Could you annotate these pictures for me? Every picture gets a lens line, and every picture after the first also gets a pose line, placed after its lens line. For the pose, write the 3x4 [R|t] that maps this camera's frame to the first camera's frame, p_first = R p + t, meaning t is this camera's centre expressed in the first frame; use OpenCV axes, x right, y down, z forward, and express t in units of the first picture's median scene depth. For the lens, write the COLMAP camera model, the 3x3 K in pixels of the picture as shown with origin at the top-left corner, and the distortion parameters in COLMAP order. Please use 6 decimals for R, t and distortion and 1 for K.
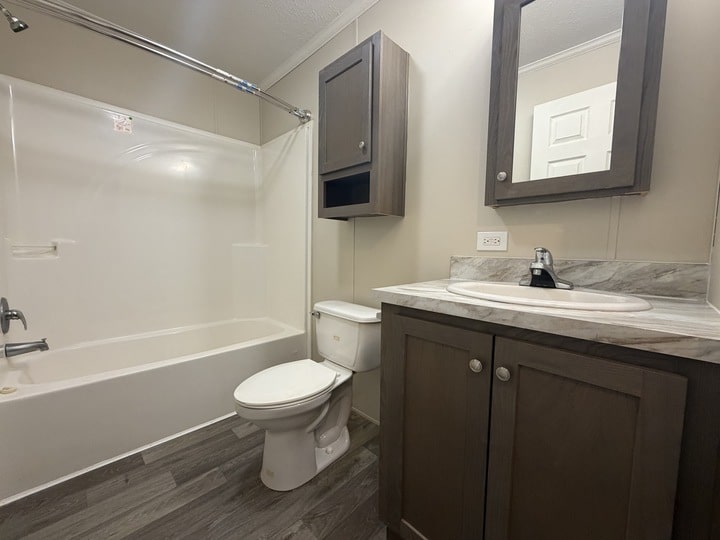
lens RADIAL K [[286.0, 0, 360.0], [0, 286.0, 270.0], [0, 0, 1]] dist [-0.000787, -0.000431]
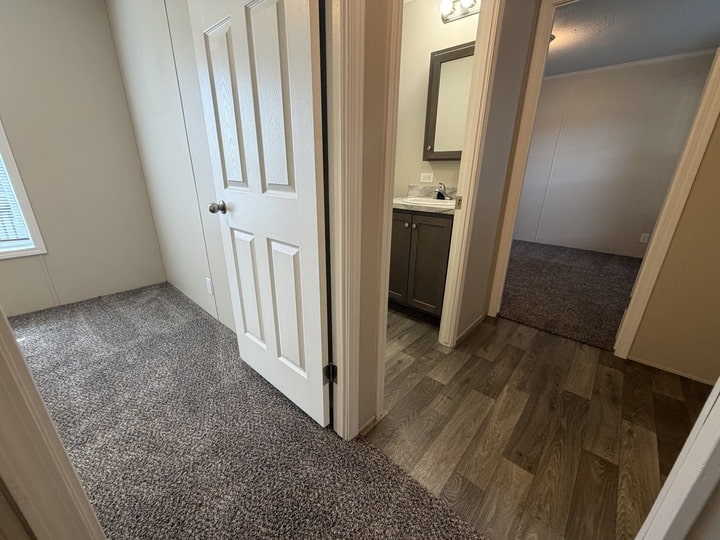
lens RADIAL K [[286.0, 0, 360.0], [0, 286.0, 270.0], [0, 0, 1]] dist [-0.000787, -0.000431]
pose [[0.998649, -0.023407, 0.046401, -0.163262], [0.010323, 0.964381, 0.264314, -0.009629], [-0.050935, -0.263478, 0.963320, -1.350569]]
